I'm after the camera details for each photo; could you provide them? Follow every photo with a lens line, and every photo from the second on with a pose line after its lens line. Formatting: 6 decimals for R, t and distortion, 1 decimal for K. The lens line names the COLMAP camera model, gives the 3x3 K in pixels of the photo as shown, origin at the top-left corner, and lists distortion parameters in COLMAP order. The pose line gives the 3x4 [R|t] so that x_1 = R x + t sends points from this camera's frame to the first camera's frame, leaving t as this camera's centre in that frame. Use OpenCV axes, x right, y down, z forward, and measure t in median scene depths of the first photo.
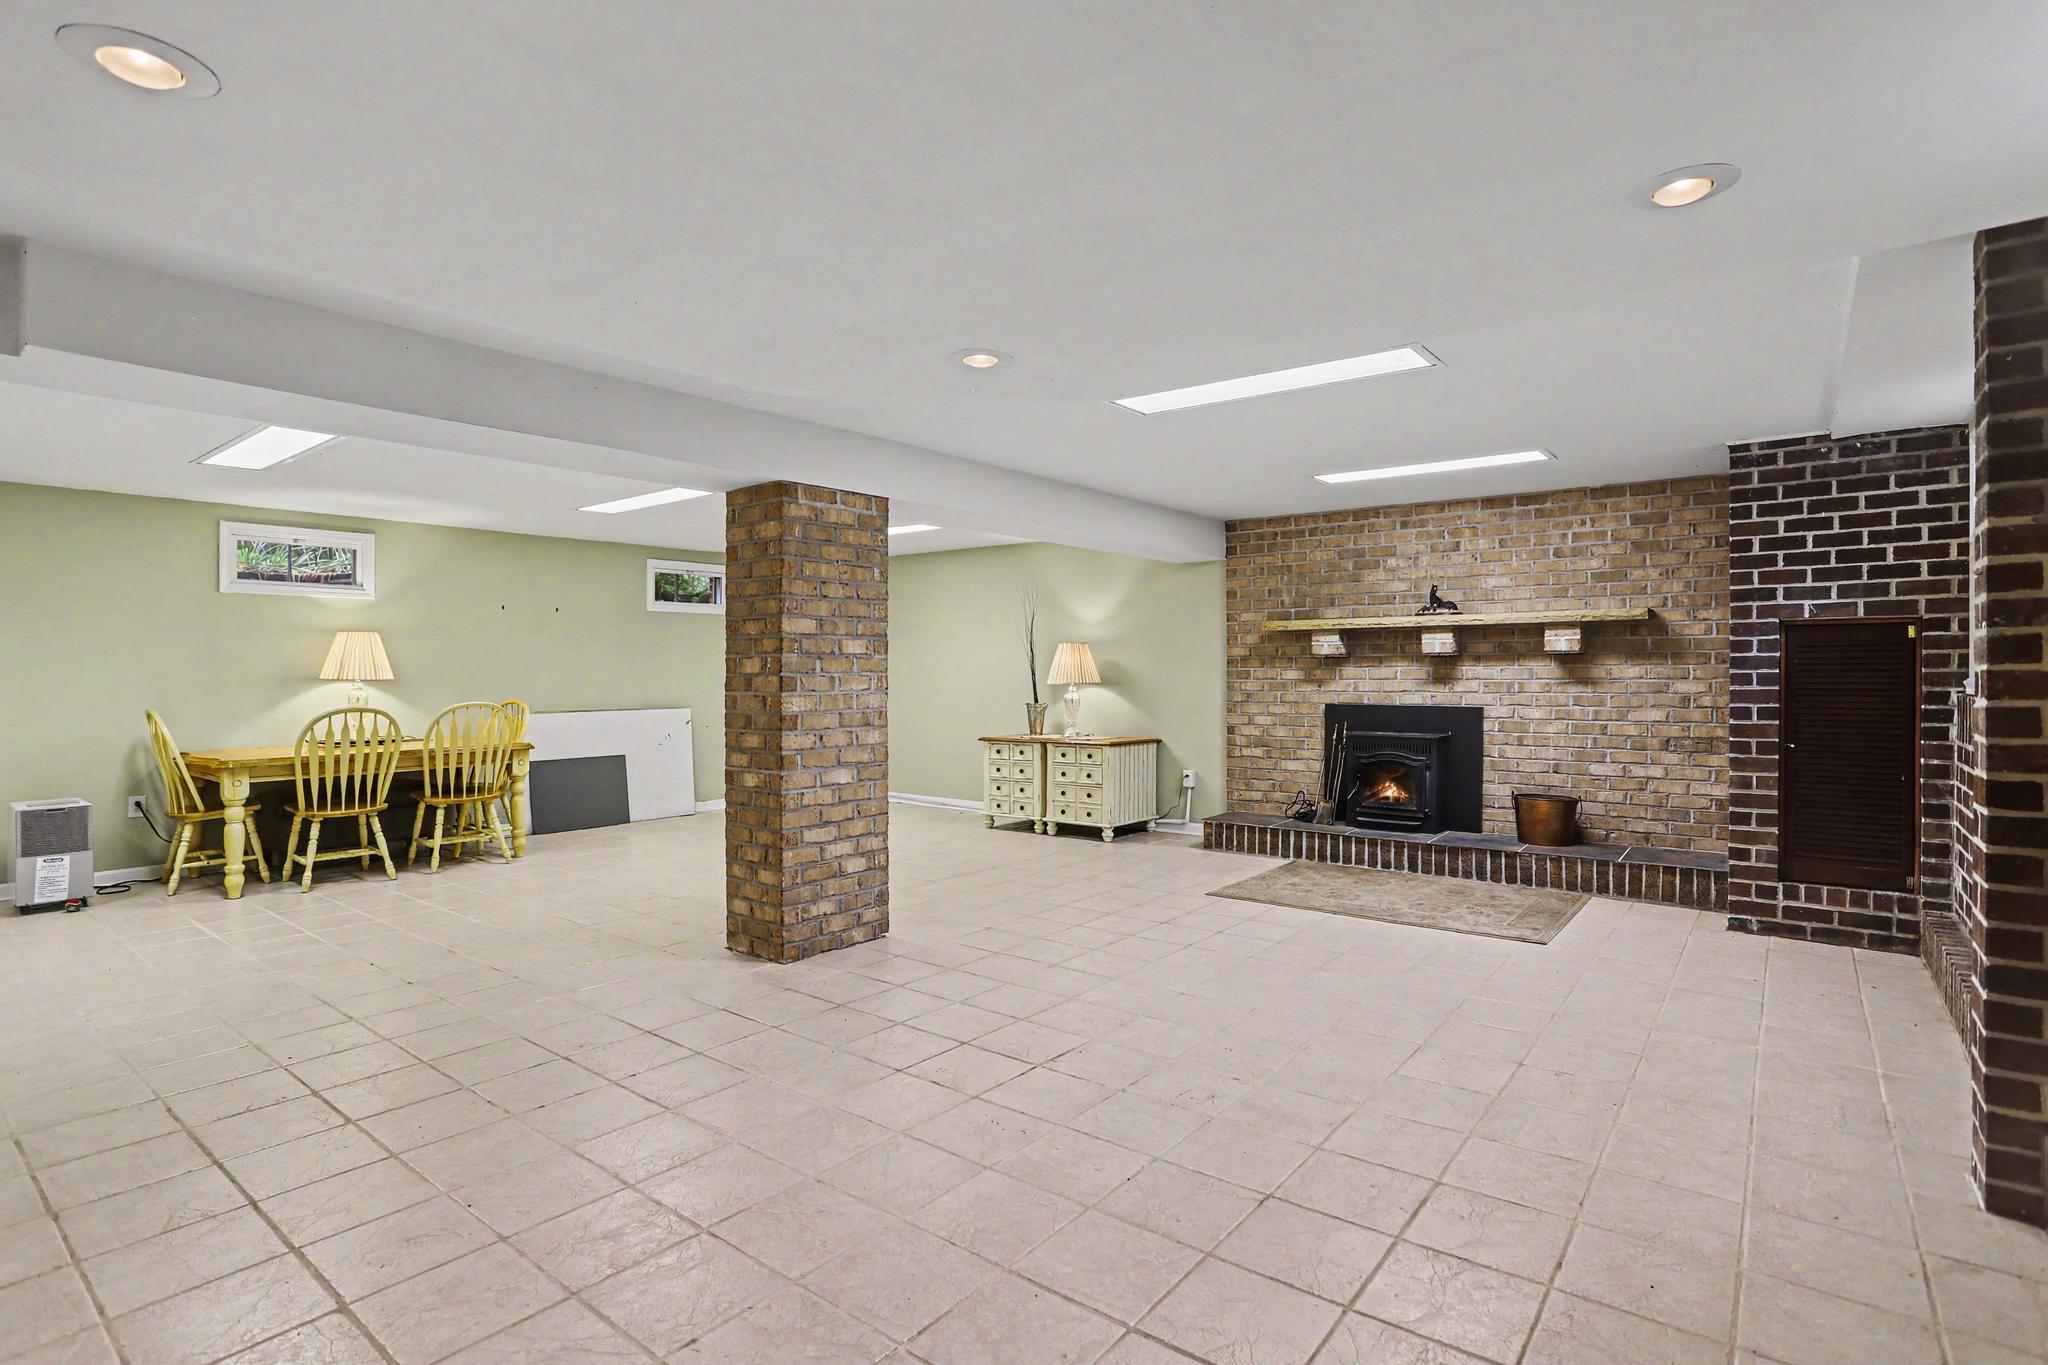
lens RADIAL K [[997.7, 0, 1020.4], [0, 997.7, 684.9], [0, 0, 1]] dist [-0.057480, 0.008042]
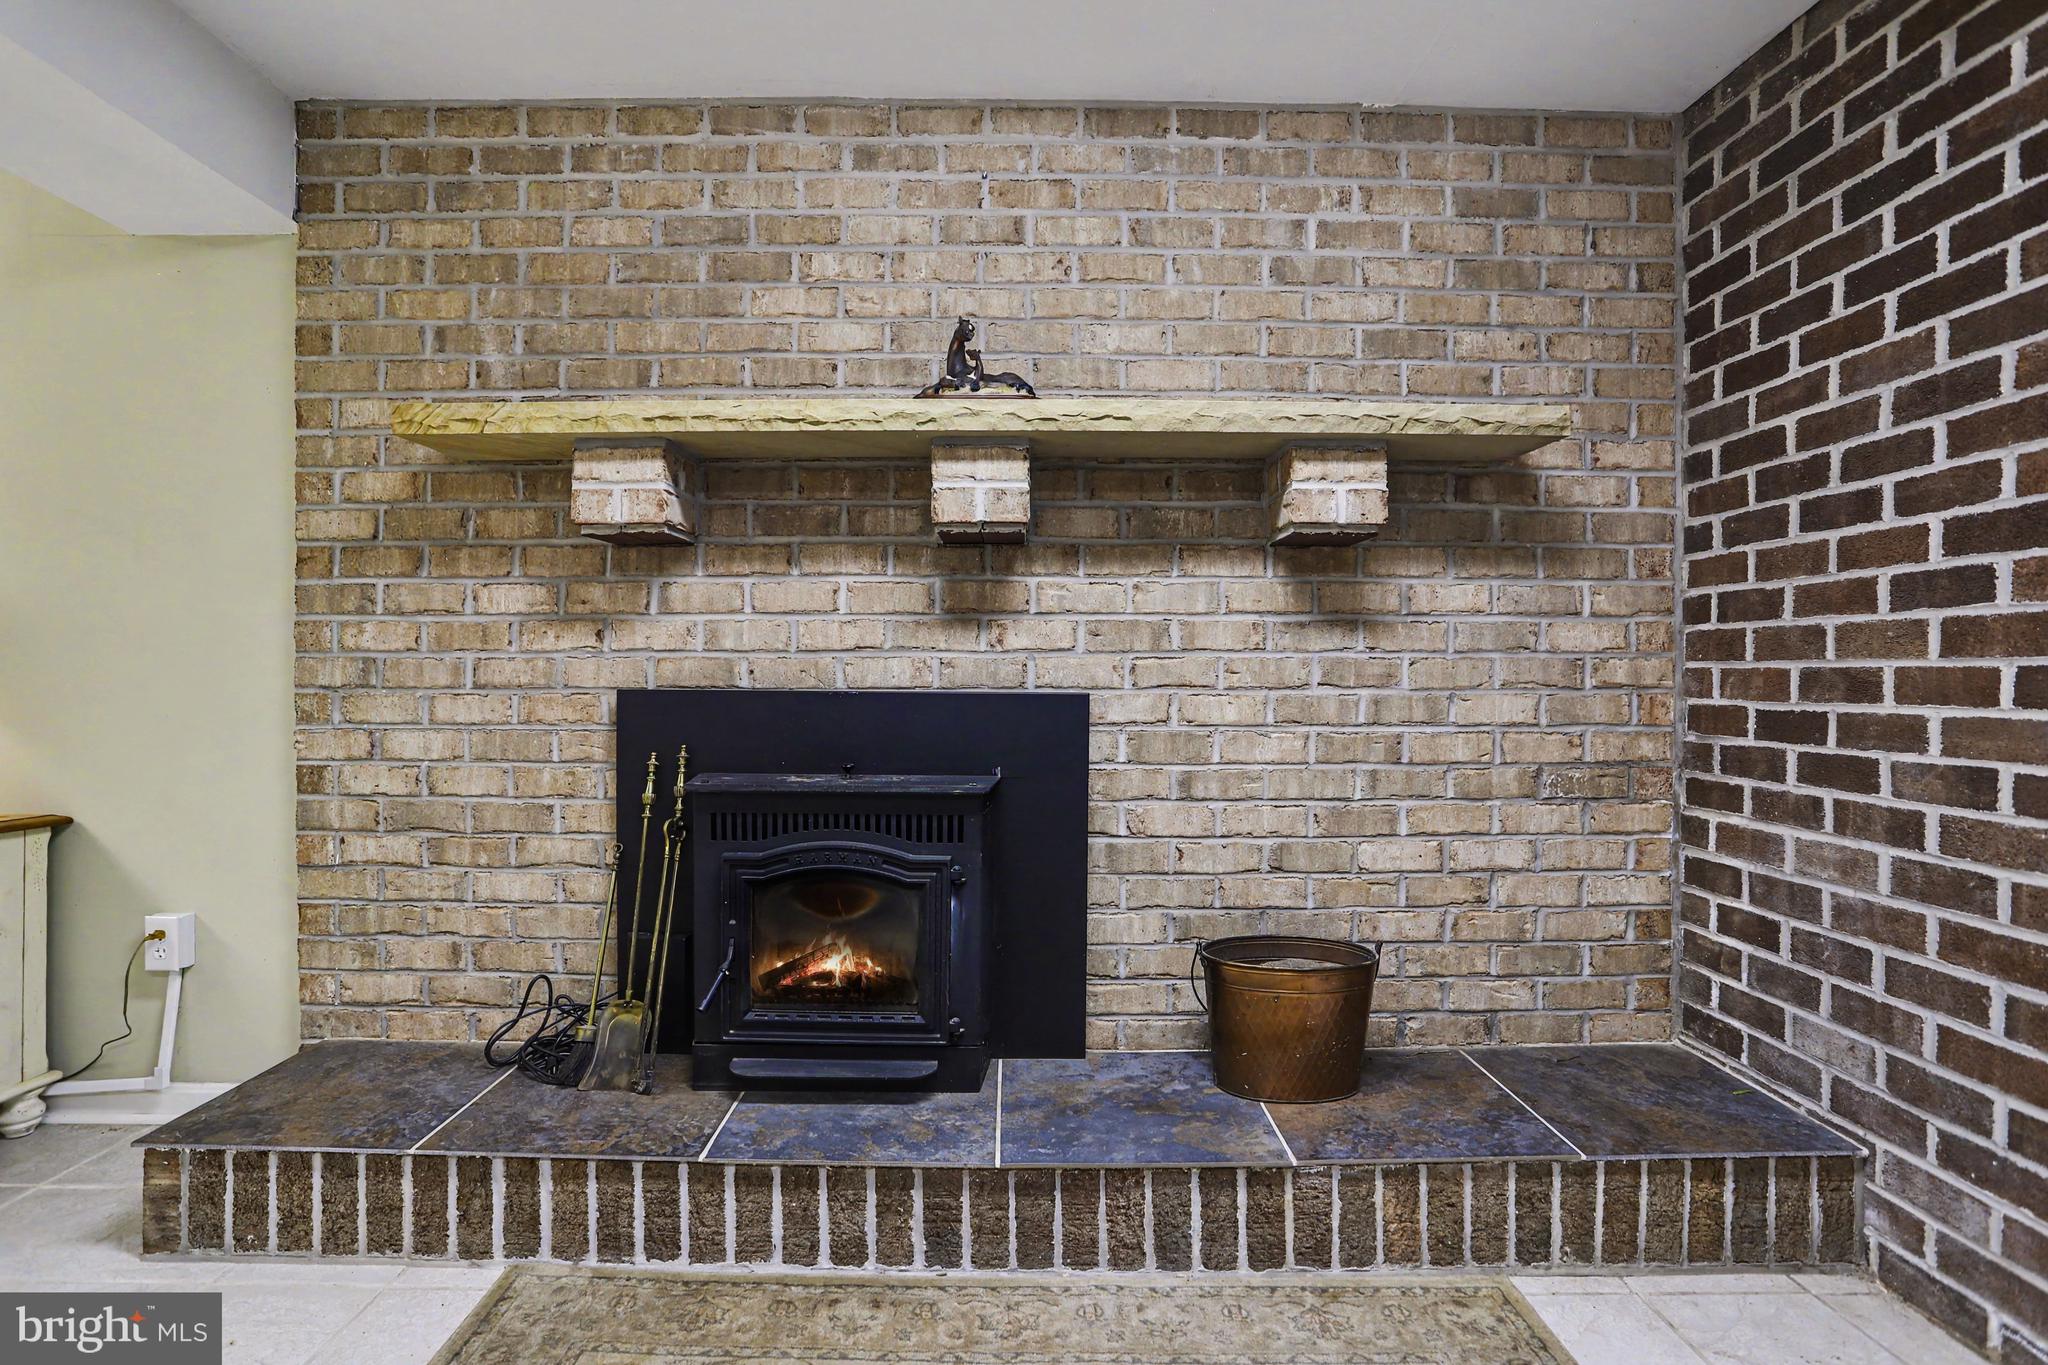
lens RADIAL K [[997.7, 0, 1023.3], [0, 997.7, 699.2], [0, 0, 1]] dist [-0.057480, 0.008042]
pose [[0.776618, -0.001229, 0.629971, 0.229662], [0.001322, 0.999999, 0.000320, 0.024507], [-0.629971, 0.000584, 0.776619, 0.740156]]
